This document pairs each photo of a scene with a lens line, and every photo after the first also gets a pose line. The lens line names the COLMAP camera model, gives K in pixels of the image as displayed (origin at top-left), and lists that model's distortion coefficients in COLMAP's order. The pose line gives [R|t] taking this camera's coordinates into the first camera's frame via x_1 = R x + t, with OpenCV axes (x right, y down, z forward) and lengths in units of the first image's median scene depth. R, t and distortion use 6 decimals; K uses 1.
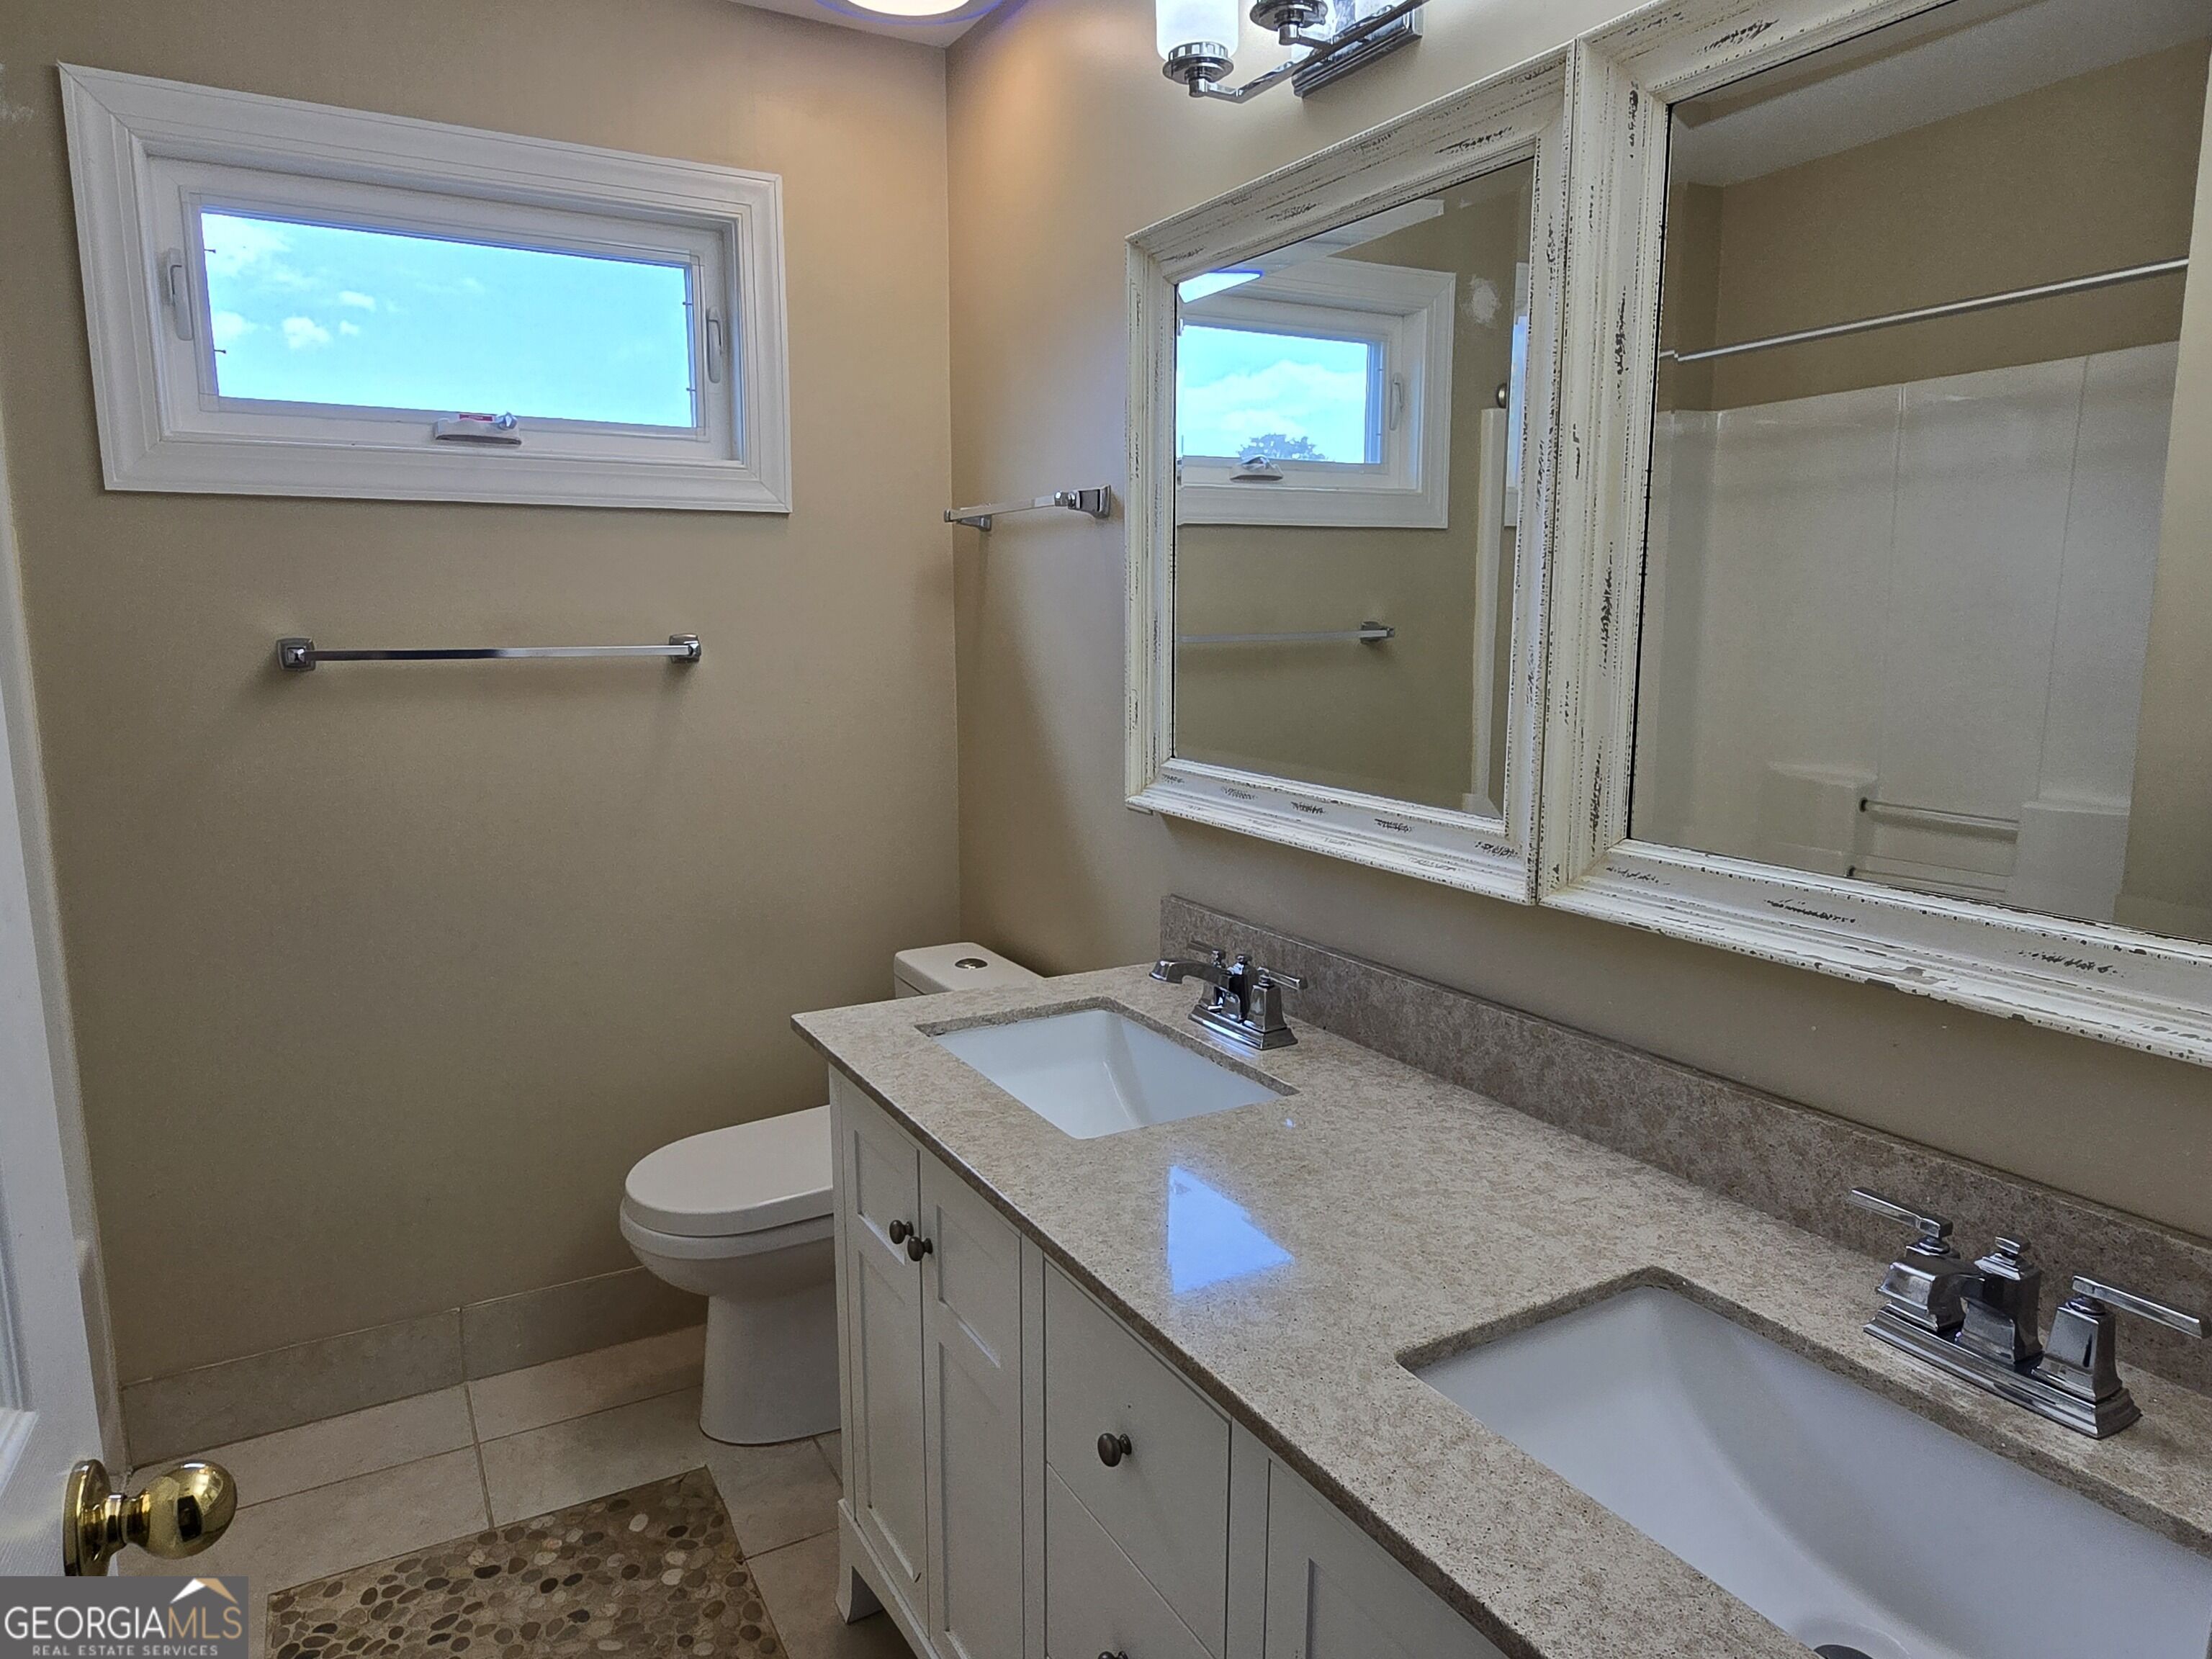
lens RADIAL K [[1361.3, 0, 1108.8], [0, 1361.3, 833.7], [0, 0, 1]] dist [-0.001018, -0.002754]
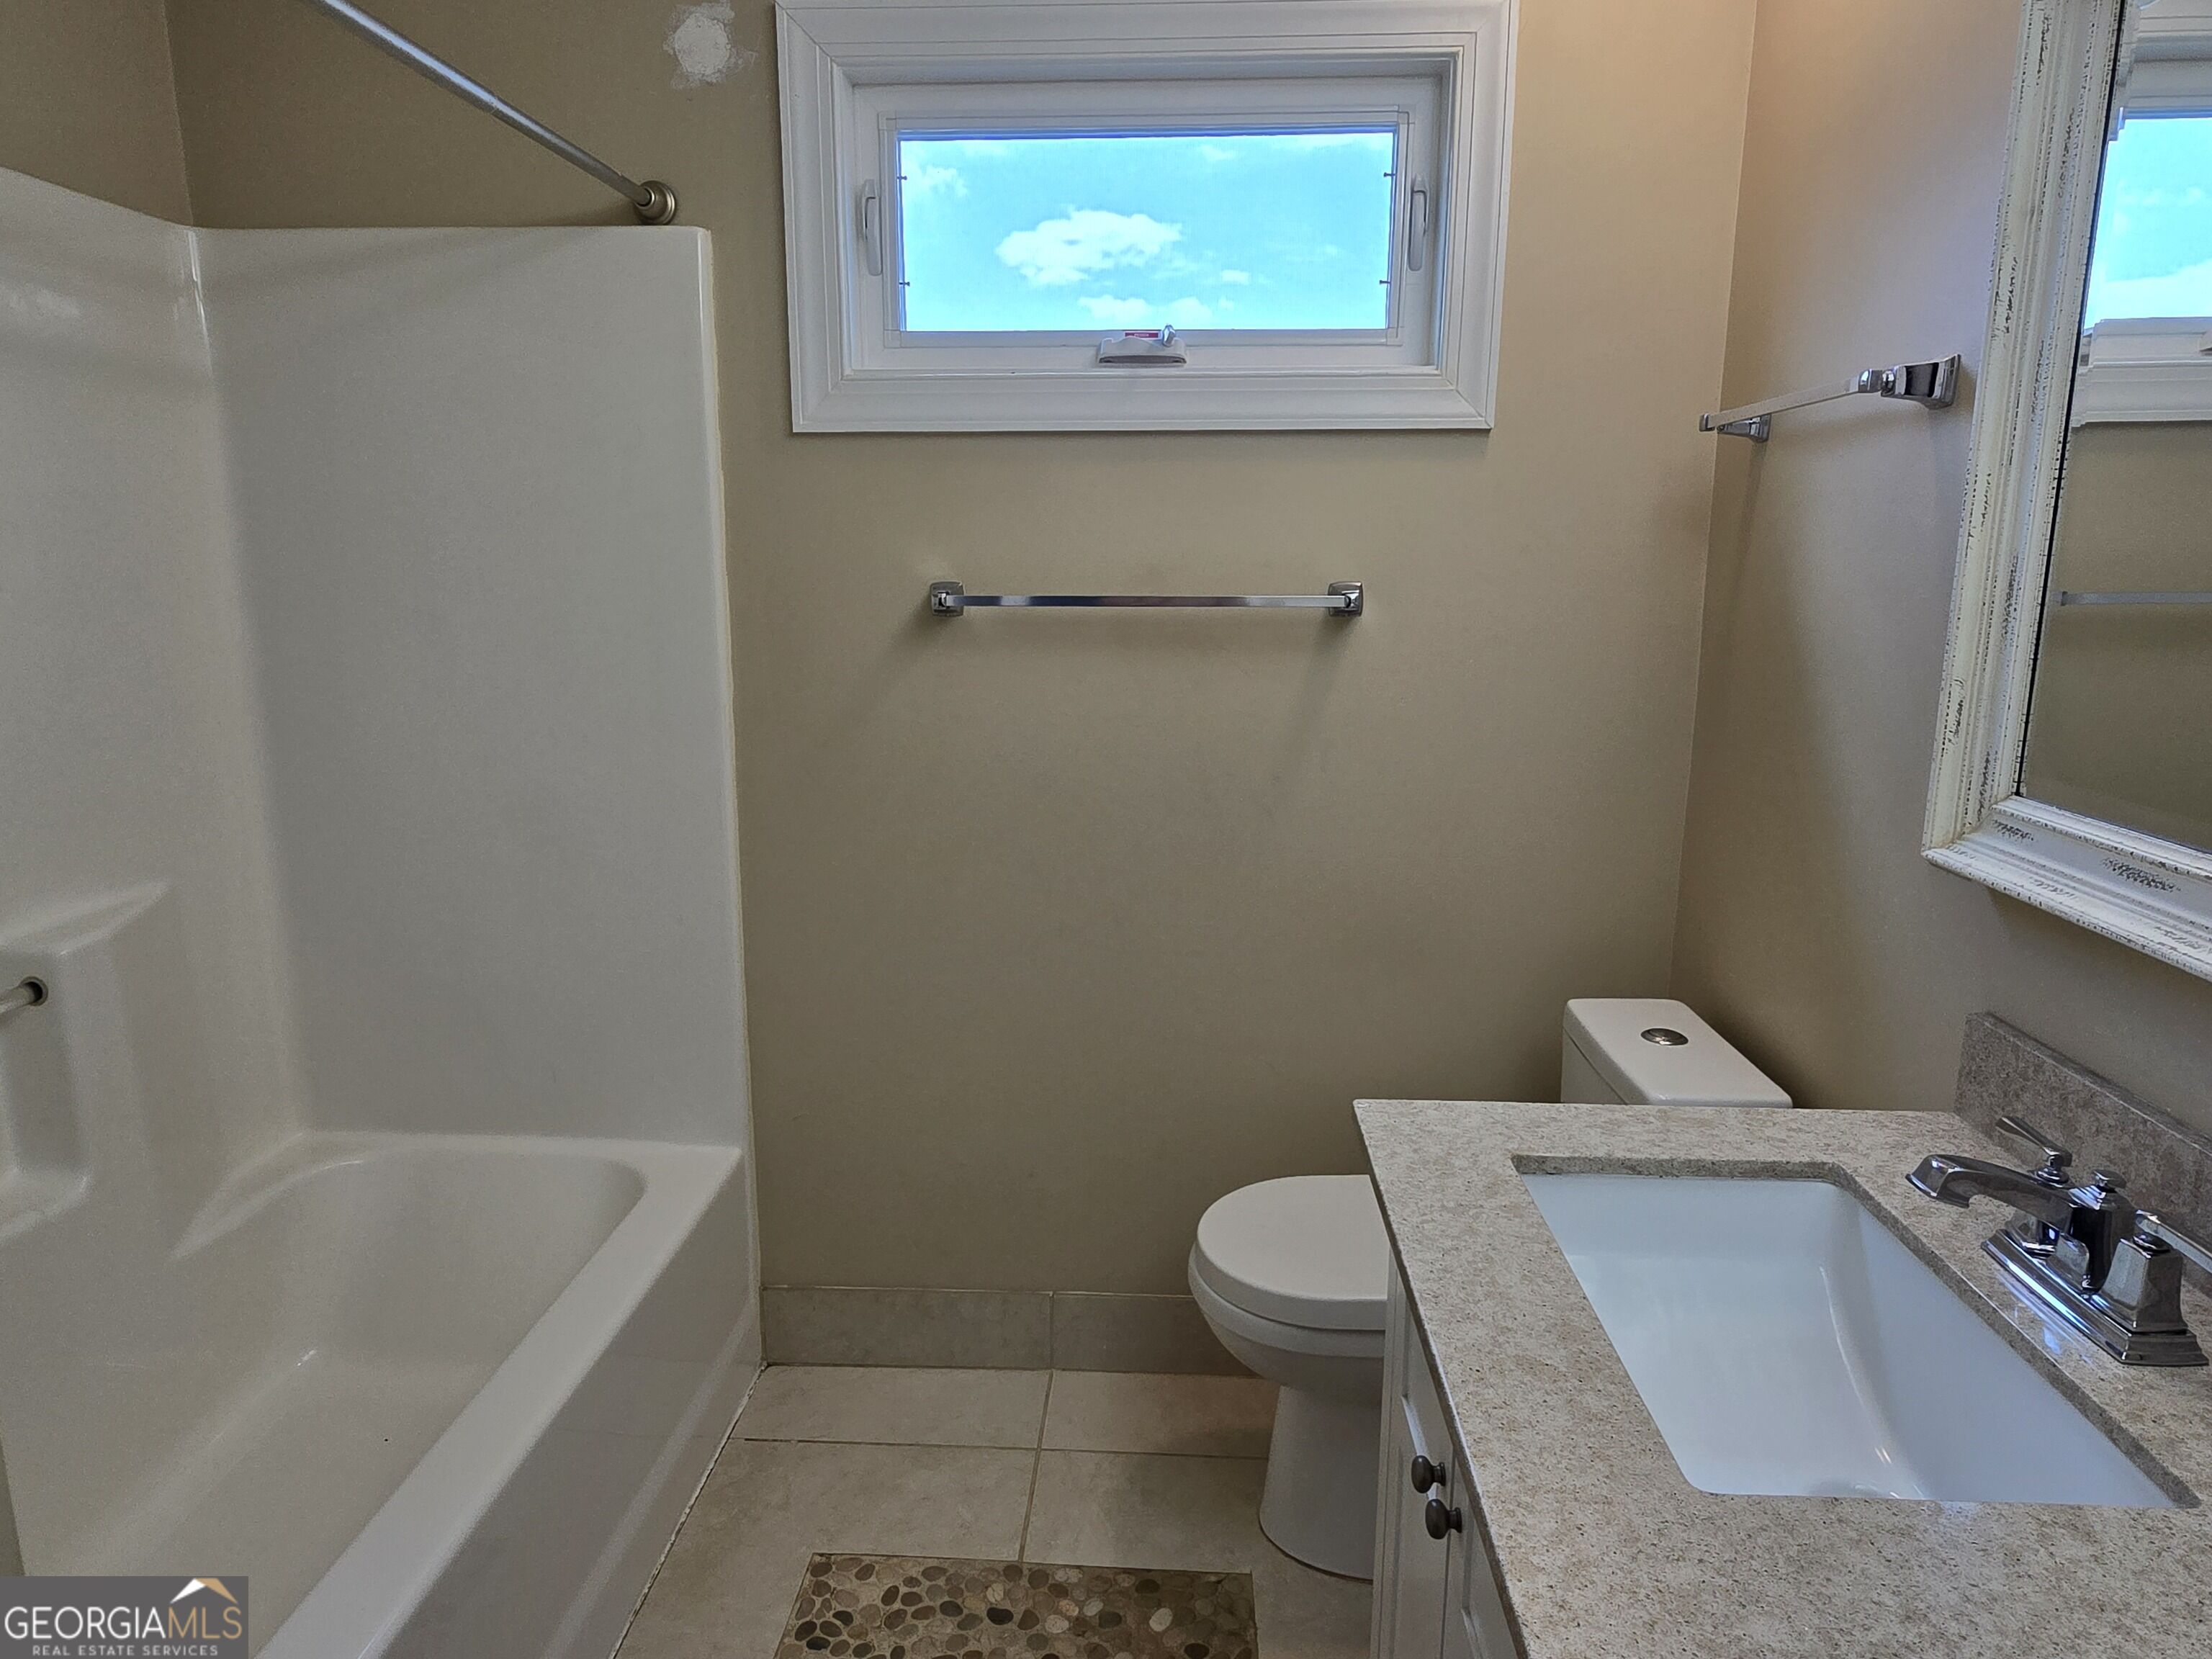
lens RADIAL K [[1361.3, 0, 1108.8], [0, 1361.3, 833.7], [0, 0, 1]] dist [-0.001018, -0.002754]
pose [[0.841282, 0.109536, -0.529383, 0.027845], [-0.088196, 0.993947, 0.065502, -0.041399], [0.533353, -0.008416, 0.845851, 0.255892]]
